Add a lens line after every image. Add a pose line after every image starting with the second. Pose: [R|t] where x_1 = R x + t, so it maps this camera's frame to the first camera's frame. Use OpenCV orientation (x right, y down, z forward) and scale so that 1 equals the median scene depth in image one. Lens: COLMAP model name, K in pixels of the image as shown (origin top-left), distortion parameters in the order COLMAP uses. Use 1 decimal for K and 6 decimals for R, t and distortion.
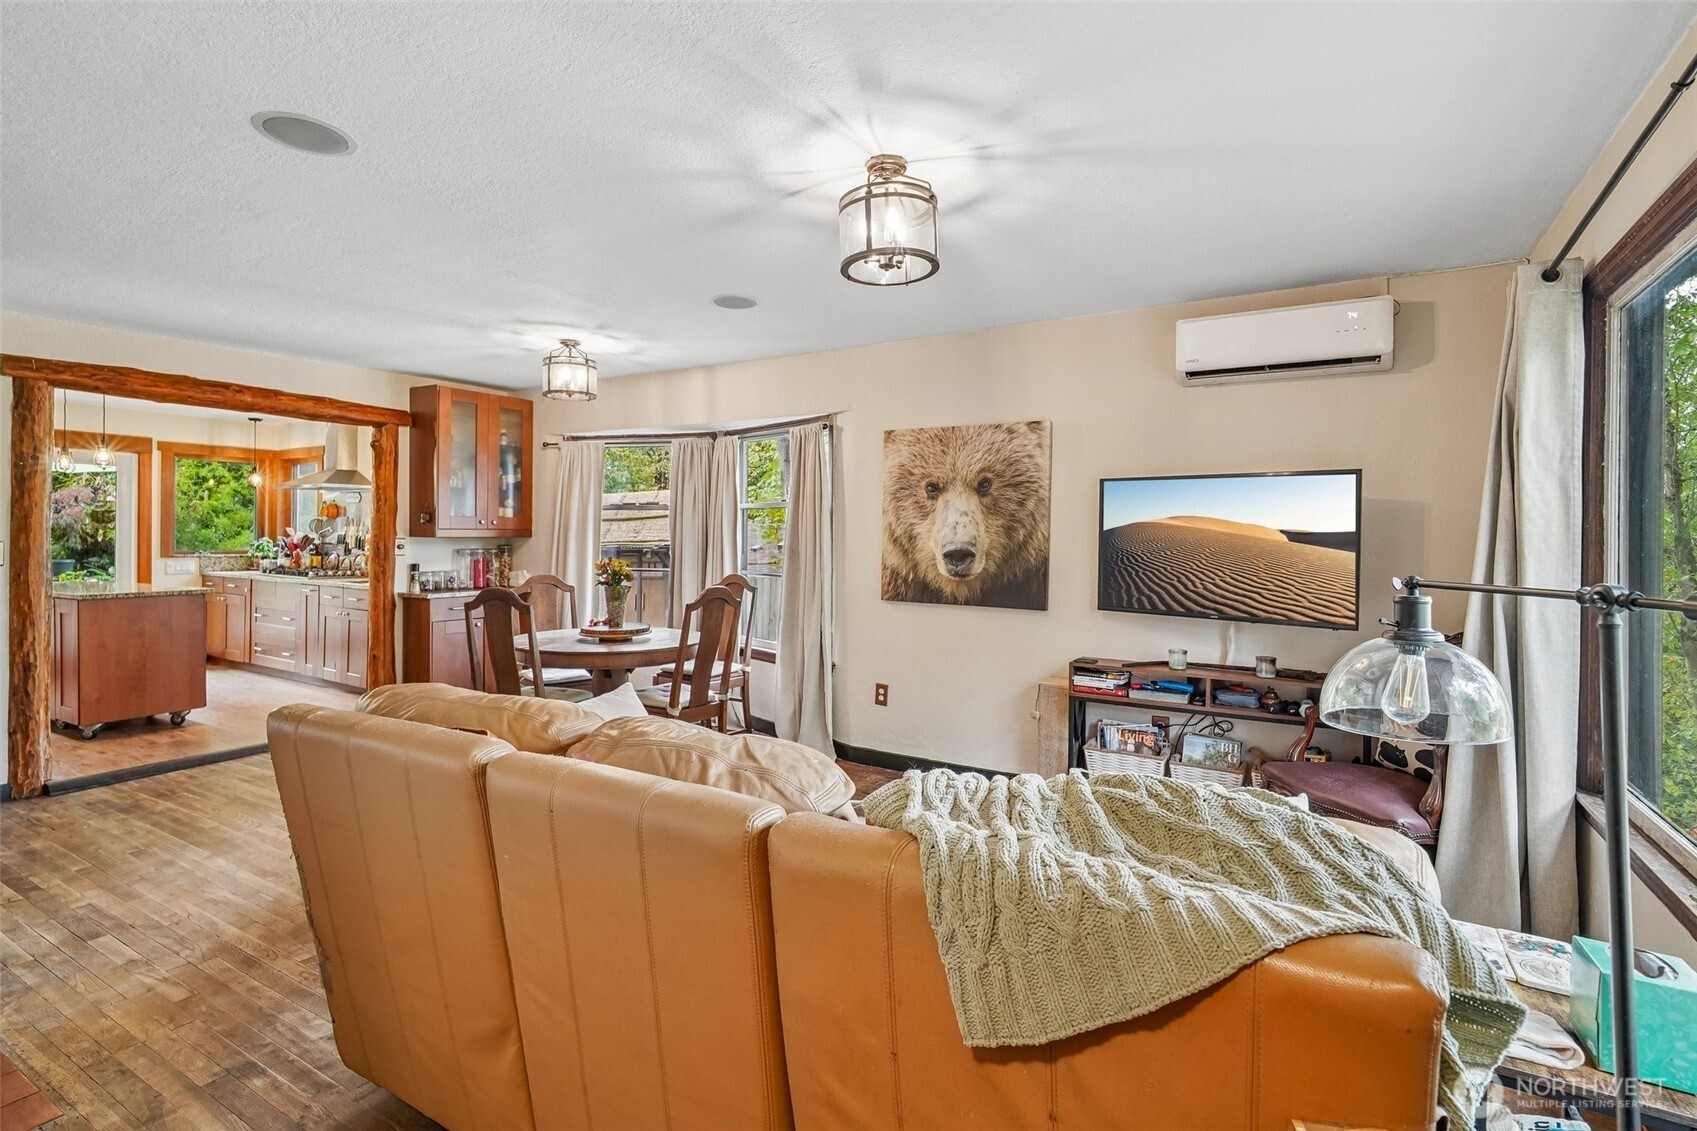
lens RADIAL K [[807.5, 0, 856.6], [0, 807.5, 545.4], [0, 0, 1]] dist [-0.012631, 0.005827]
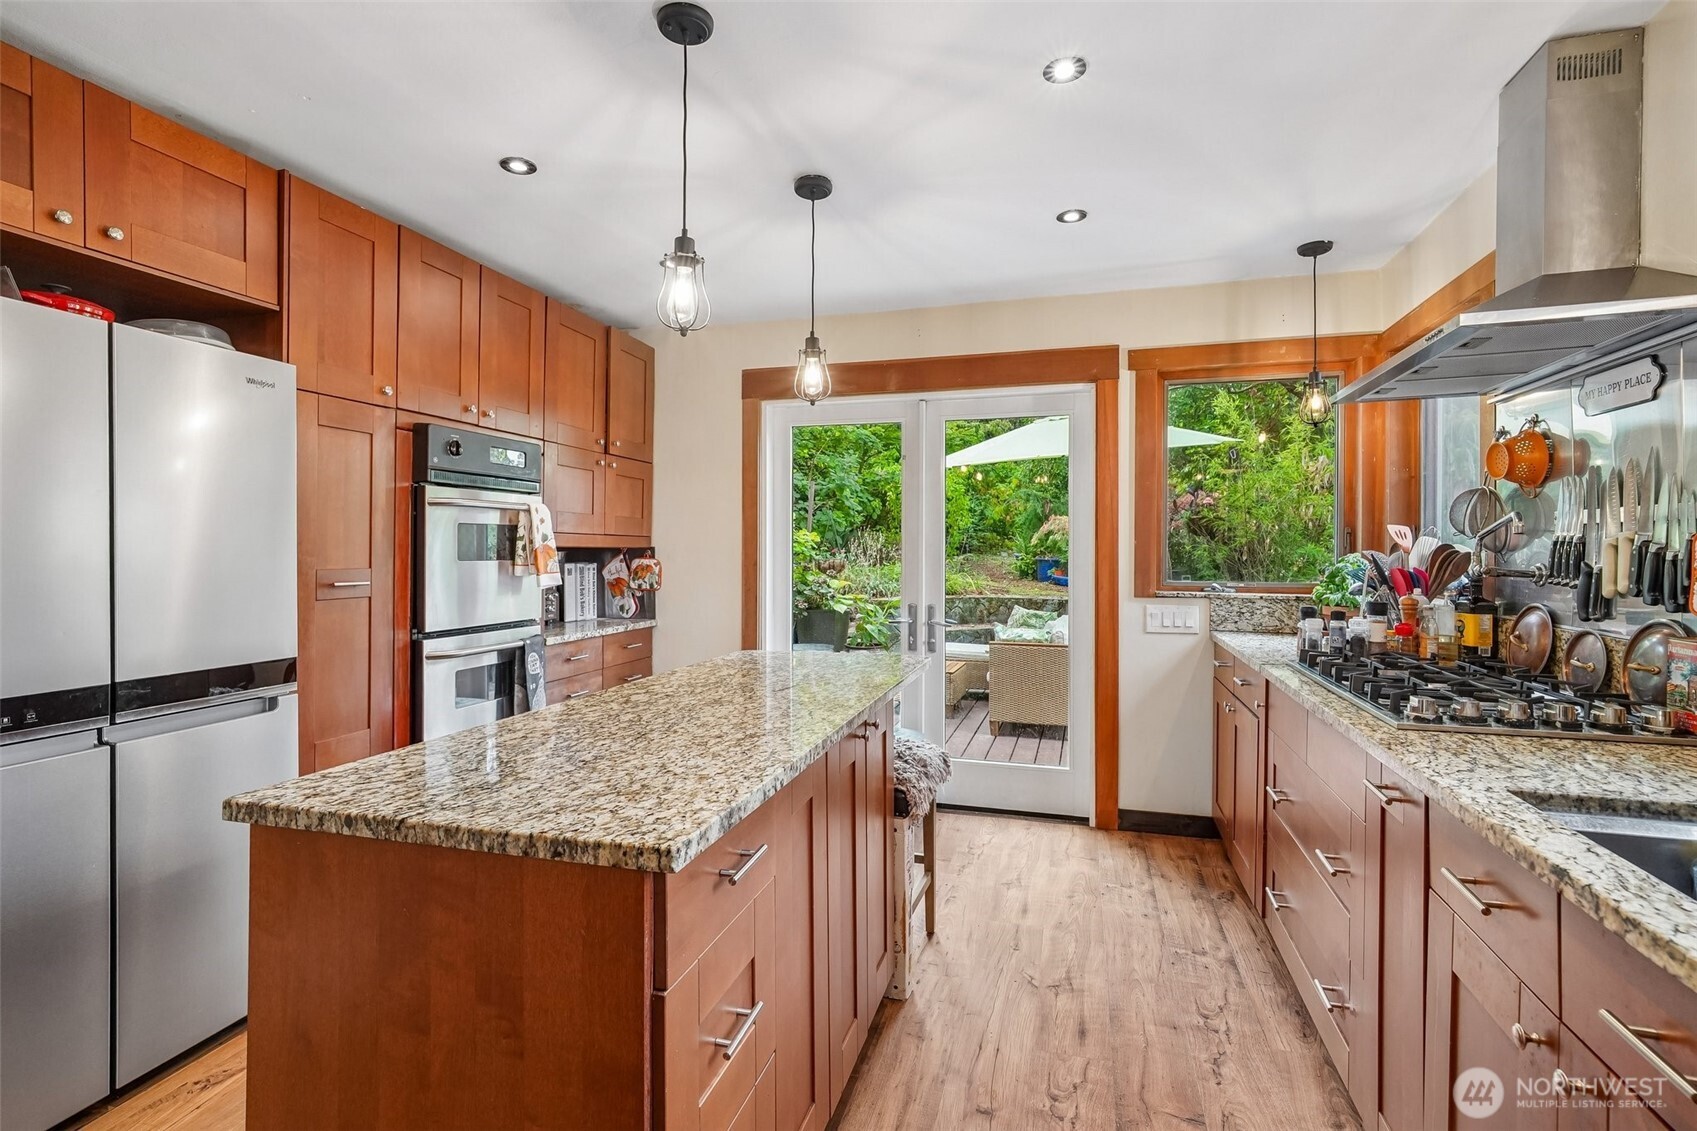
lens RADIAL K [[807.5, 0, 843.3], [0, 807.5, 556.5], [0, 0, 1]] dist [-0.012631, 0.005827]
pose [[0.252722, -0.004036, -0.967530, -0.747166], [-0.008235, 0.999946, -0.006322, -0.007411], [0.967504, 0.009566, 0.252675, 1.178145]]
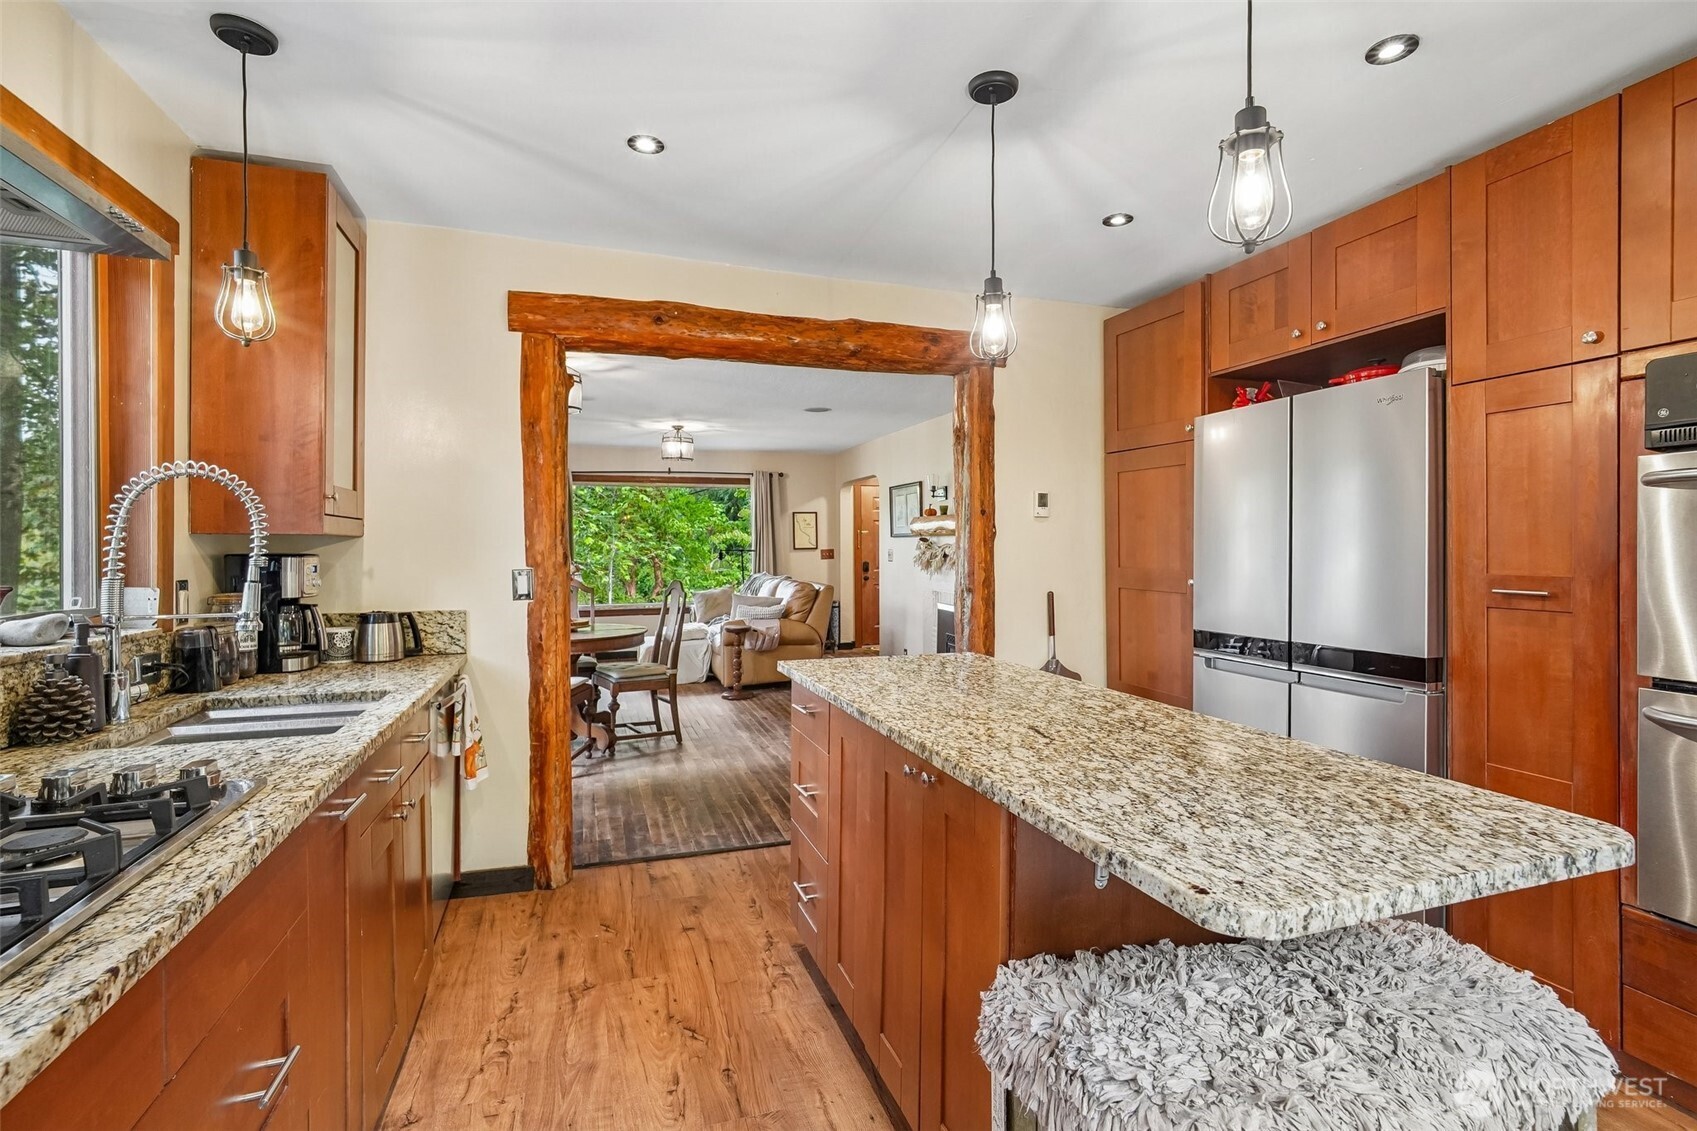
lens RADIAL K [[807.5, 0, 860.6], [0, 807.5, 544.2], [0, 0, 1]] dist [-0.012631, 0.005827]
pose [[-0.765902, -0.006293, 0.642926, -1.337071], [0.000170, 0.999950, 0.009990, -0.022080], [-0.642957, 0.007761, -0.765863, 1.558691]]
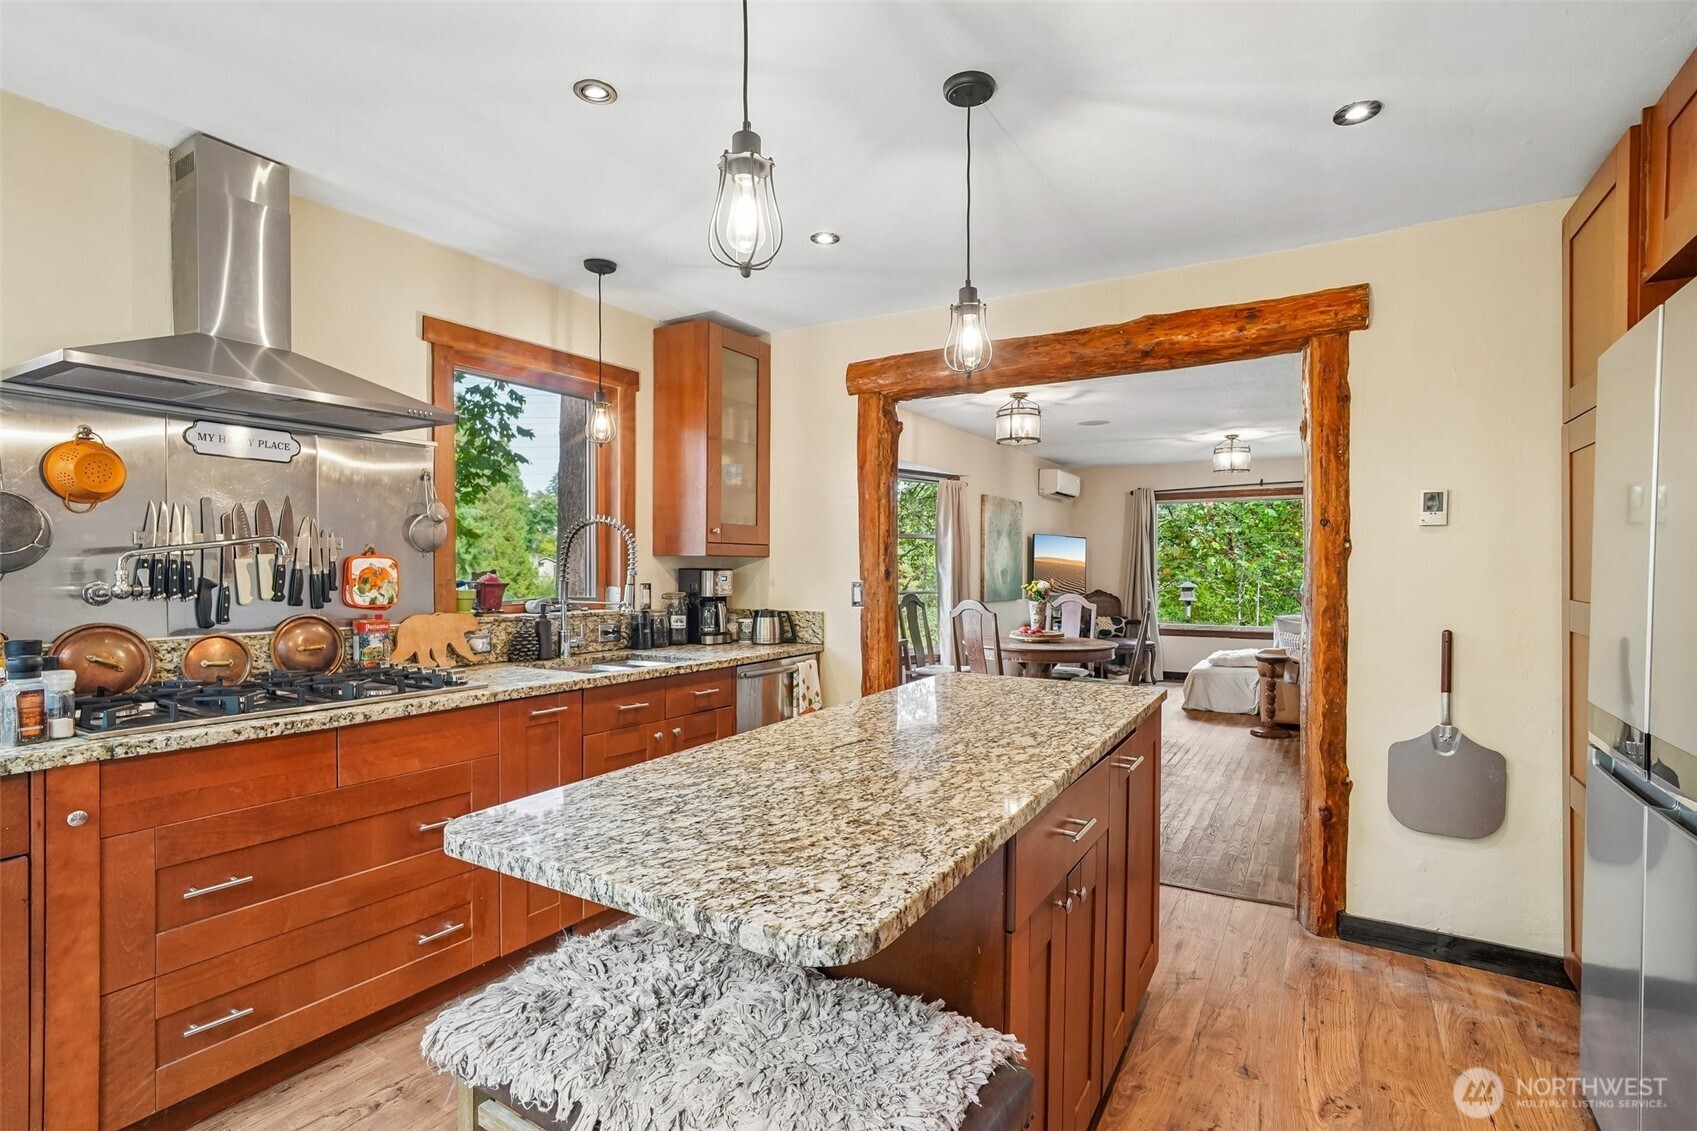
lens RADIAL K [[807.5, 0, 850.8], [0, 807.5, 571.8], [0, 0, 1]] dist [-0.012631, 0.005827]
pose [[0.007410, -0.018231, 0.999806, -1.530689], [0.006375, 0.999814, 0.018183, -0.021085], [-0.999952, 0.006239, 0.007525, 1.244328]]
